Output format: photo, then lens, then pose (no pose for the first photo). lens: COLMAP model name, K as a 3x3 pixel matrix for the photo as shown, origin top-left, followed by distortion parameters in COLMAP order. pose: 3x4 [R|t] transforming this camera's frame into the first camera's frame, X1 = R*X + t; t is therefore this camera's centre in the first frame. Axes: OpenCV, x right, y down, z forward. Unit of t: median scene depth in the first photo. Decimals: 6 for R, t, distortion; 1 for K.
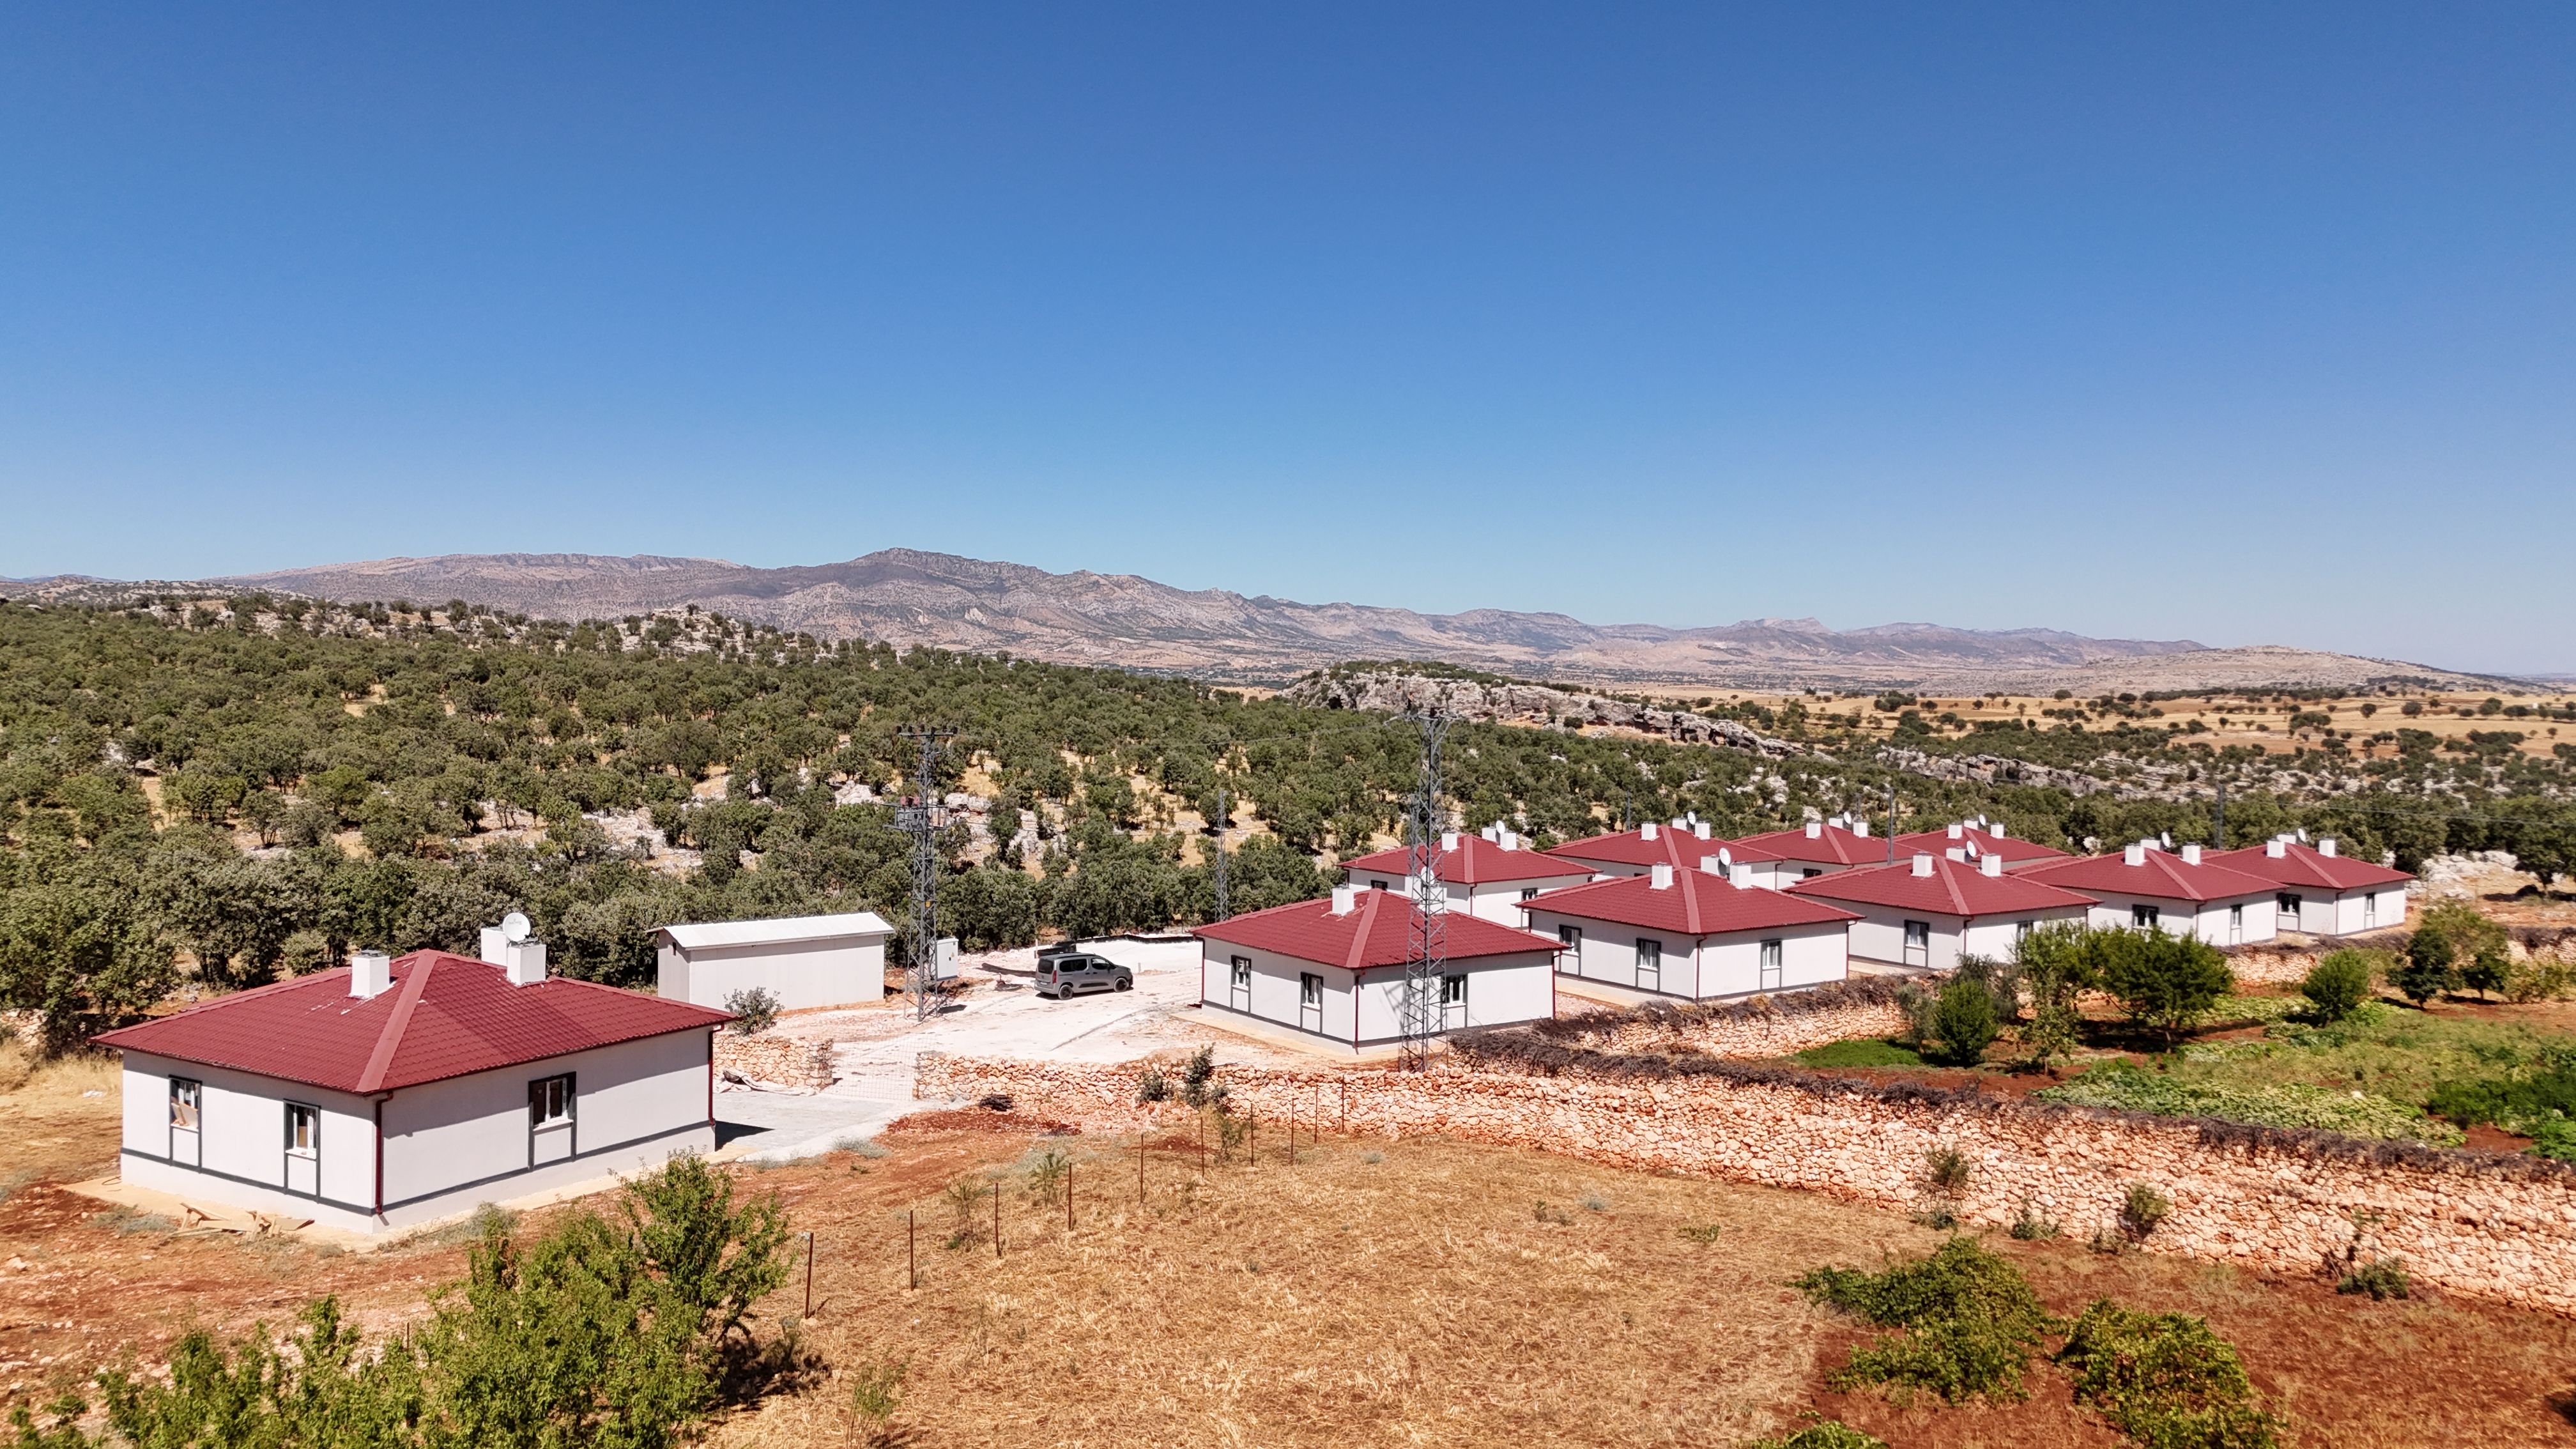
lens RADIAL K [[1860.9, 0, 1294.8], [0, 1860.9, 721.3], [0, 0, 1]] dist [0.085905, -0.092587]
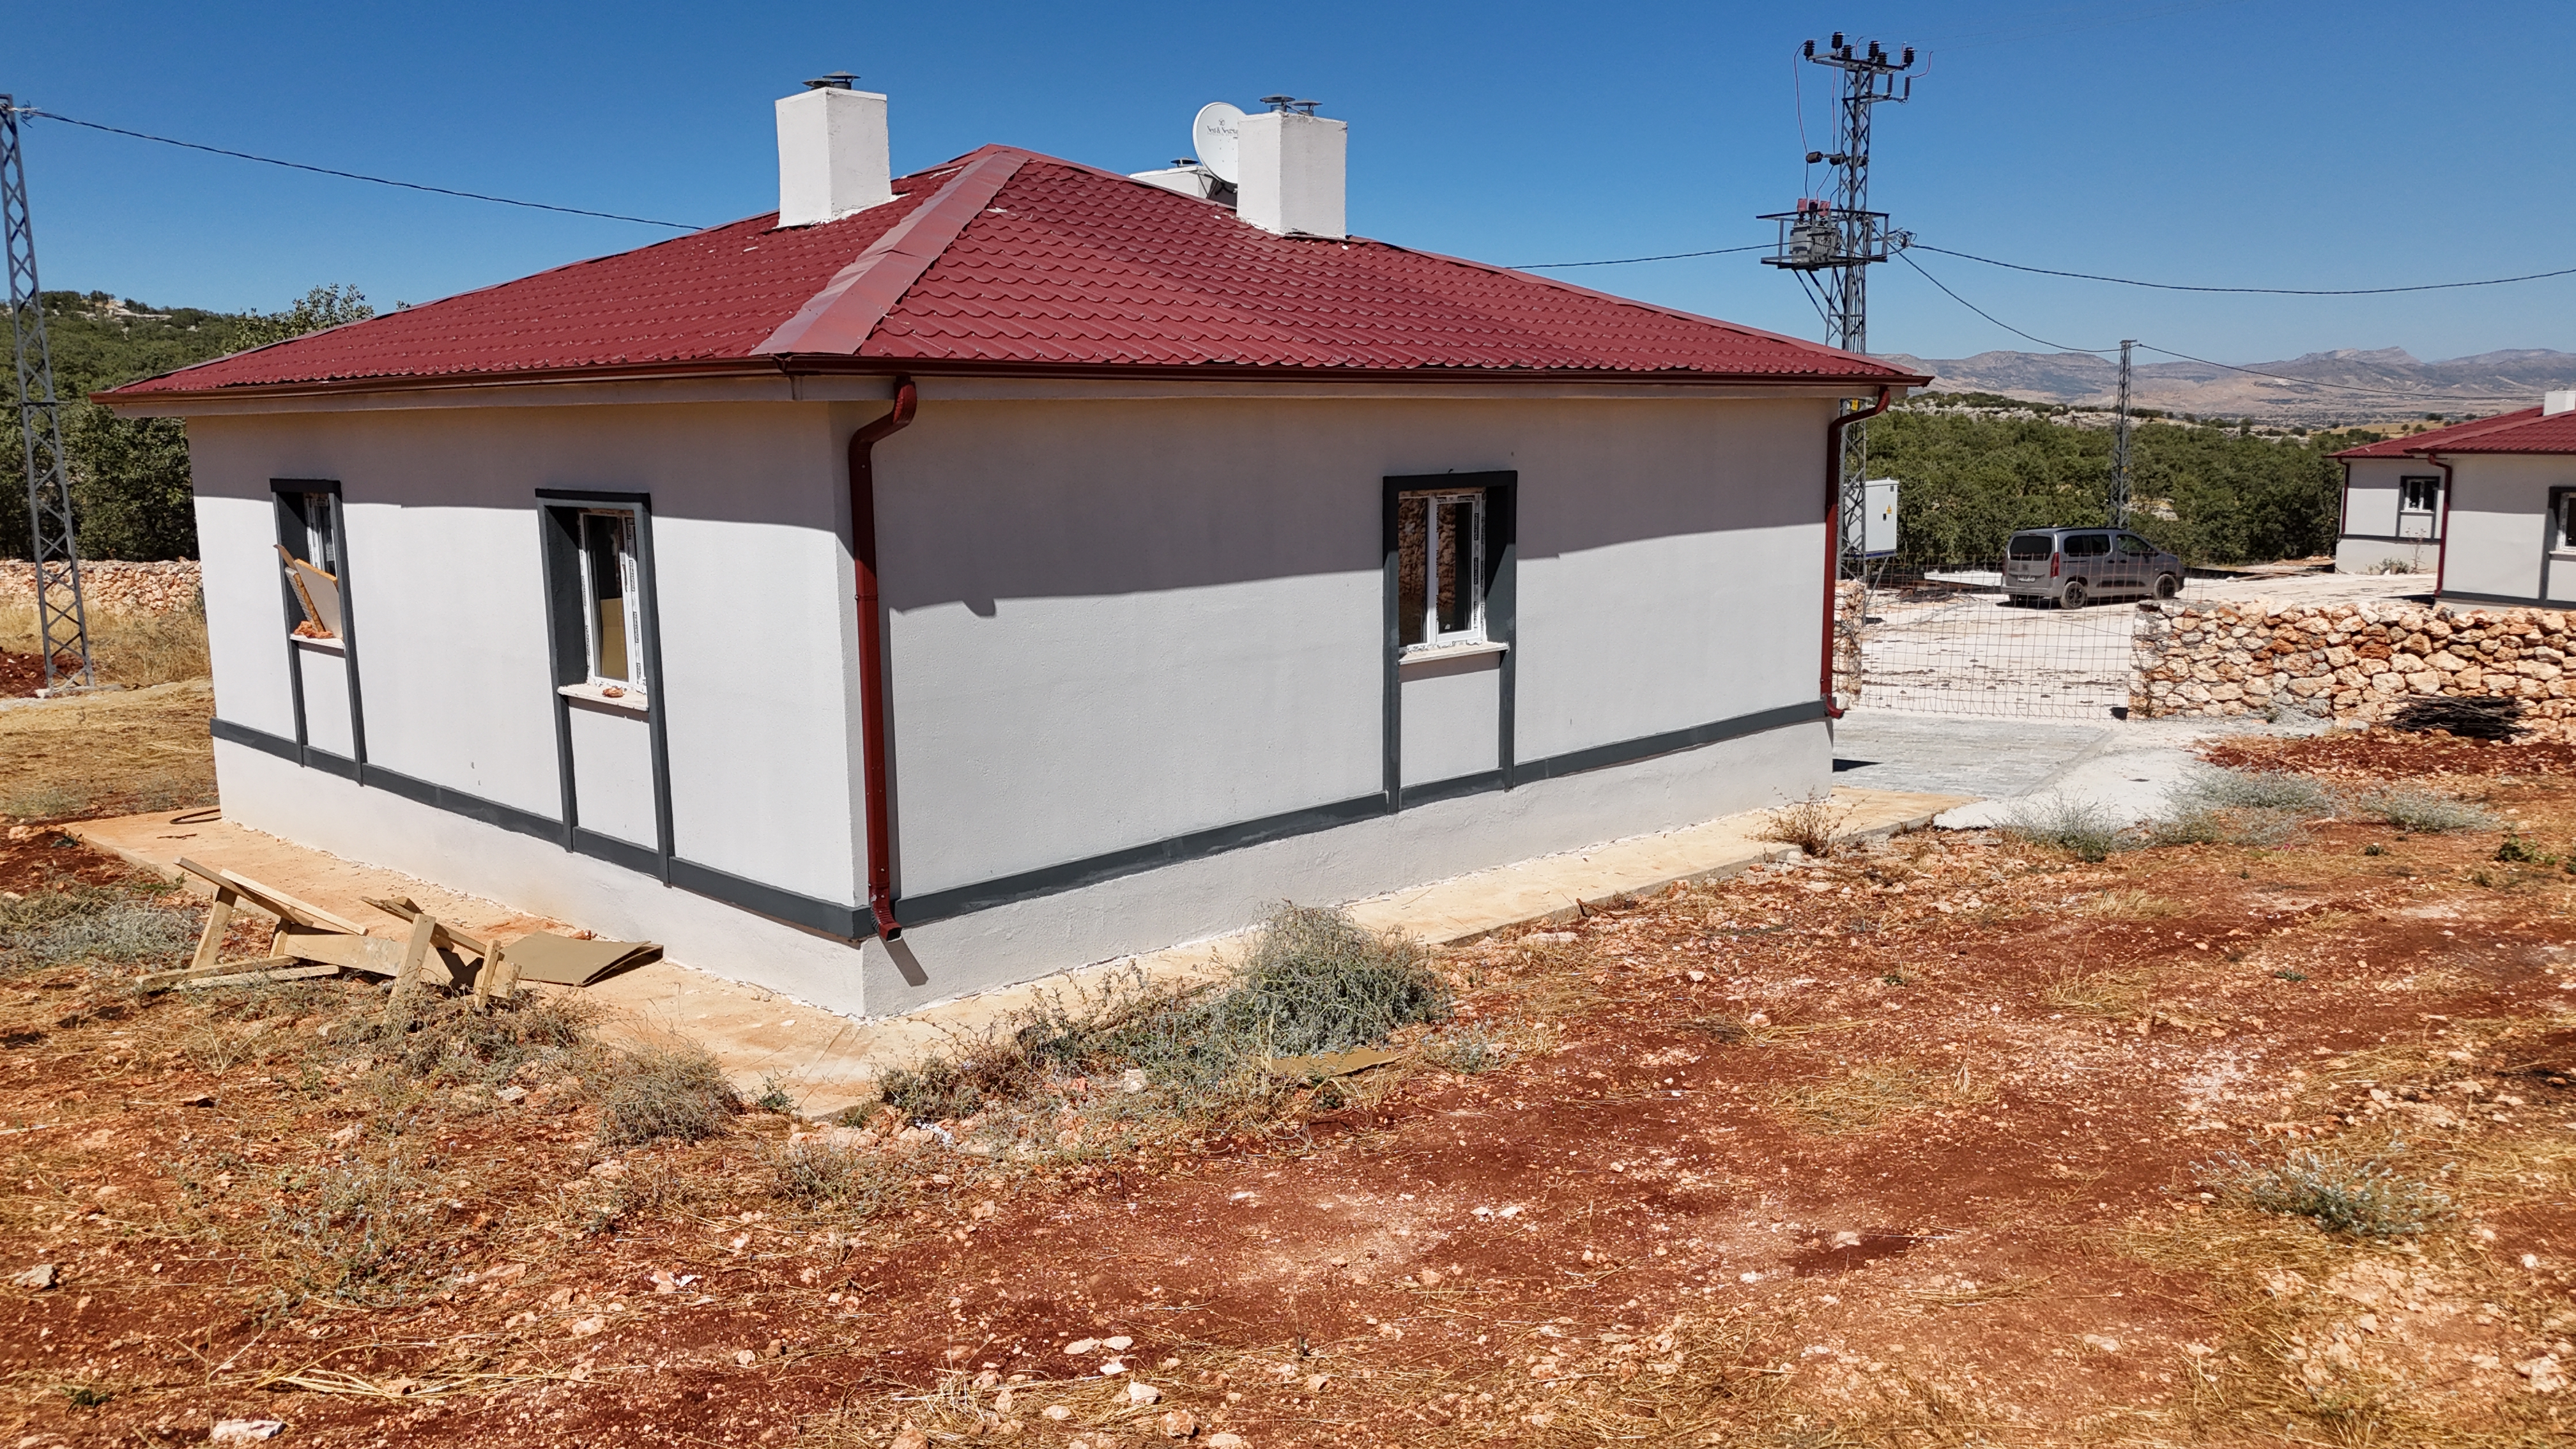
lens RADIAL K [[1860.9, 0, 1294.8], [0, 1860.9, 721.3], [0, 0, 1]] dist [0.085905, -0.092587]
pose [[0.968565, 0.009641, -0.248575, -0.367697], [0.021197, 0.992416, 0.121084, 0.201508], [0.247857, -0.122547, 0.961015, 0.772364]]
